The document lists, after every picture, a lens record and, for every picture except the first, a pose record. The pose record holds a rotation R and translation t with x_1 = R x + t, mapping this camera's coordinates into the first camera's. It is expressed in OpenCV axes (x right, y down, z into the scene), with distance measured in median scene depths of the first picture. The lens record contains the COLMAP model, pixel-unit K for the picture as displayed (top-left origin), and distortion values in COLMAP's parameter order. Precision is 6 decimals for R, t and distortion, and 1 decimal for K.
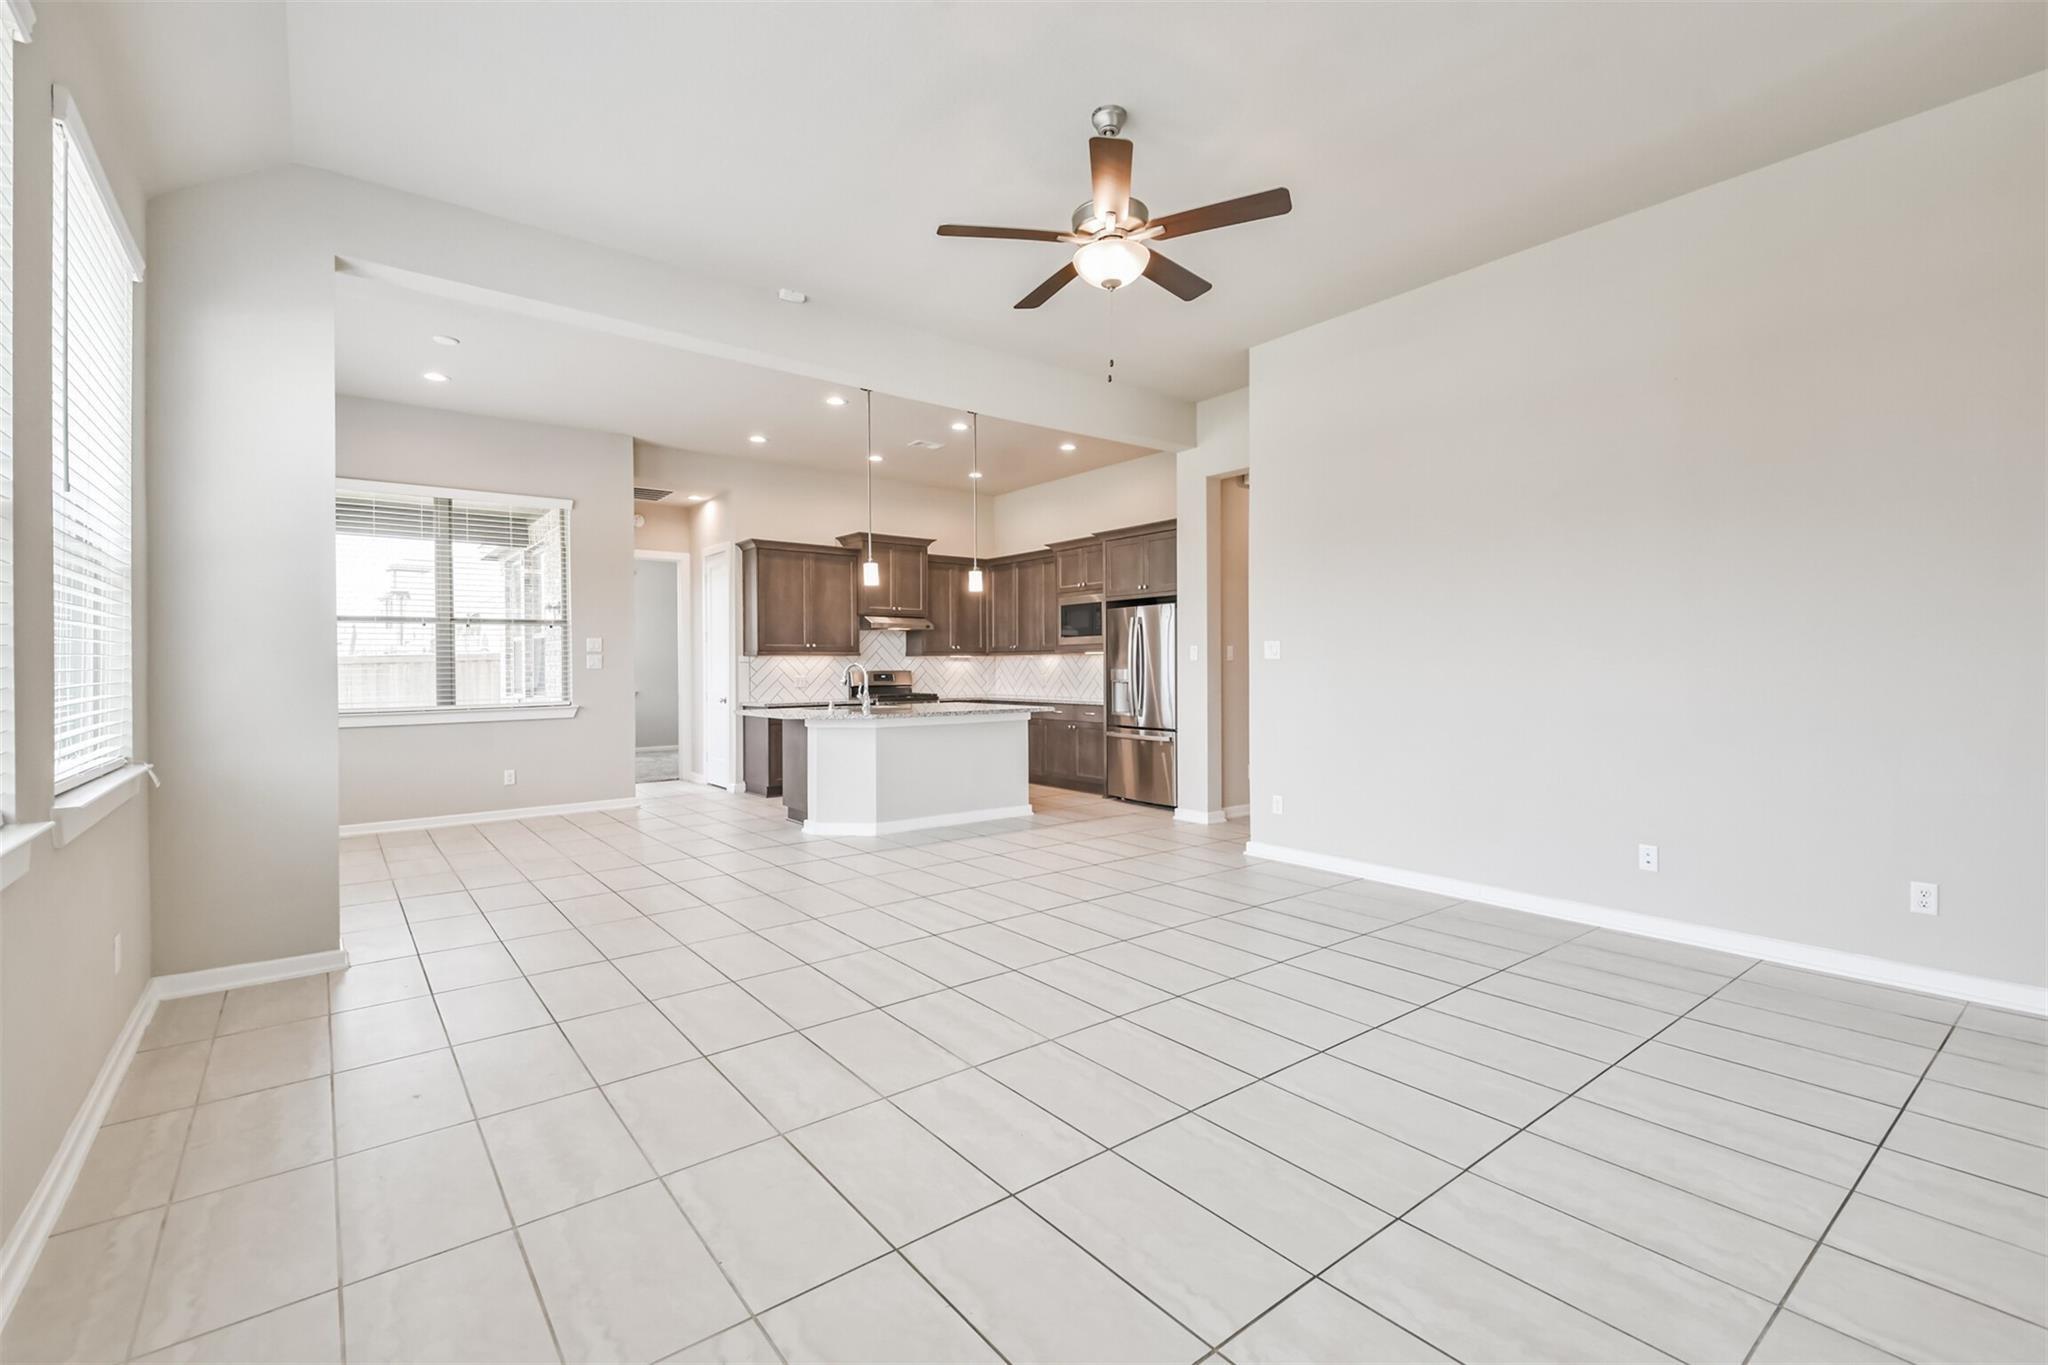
lens RADIAL K [[882.6, 0, 1042.7], [0, 882.6, 686.8], [0, 0, 1]] dist [0.004805, 0.000391]
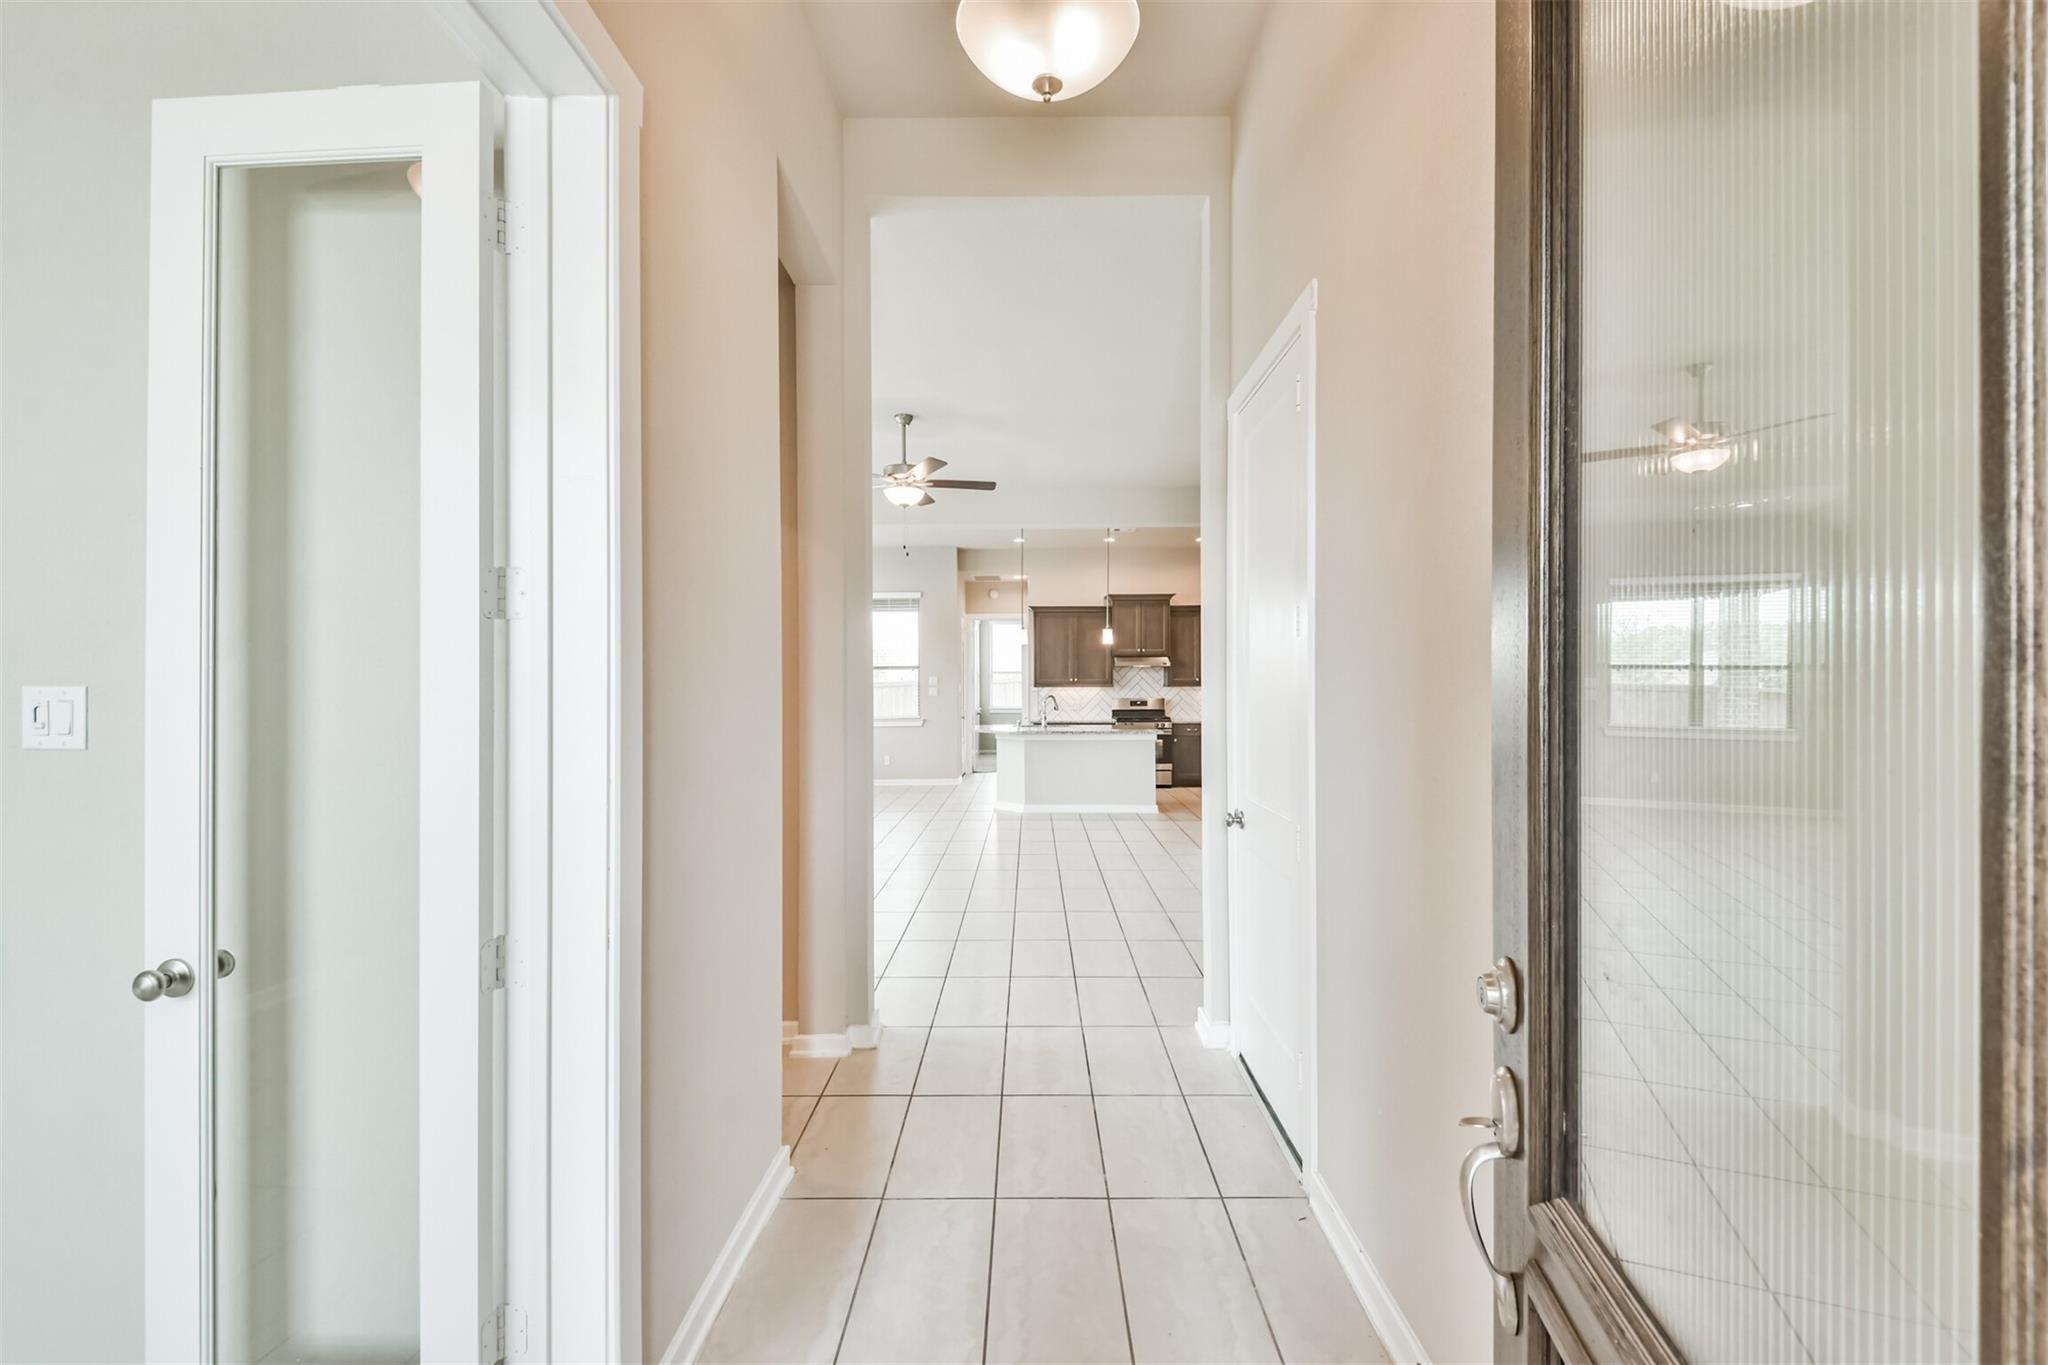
lens RADIAL K [[882.6, 0, 1006.6], [0, 882.6, 678.8], [0, 0, 1]] dist [0.004805, 0.000391]
pose [[0.766043, -0.002477, -0.642784, 0.785624], [-0.016203, 0.999600, -0.023163, -0.021952], [0.642585, 0.028159, 0.765697, -0.165133]]
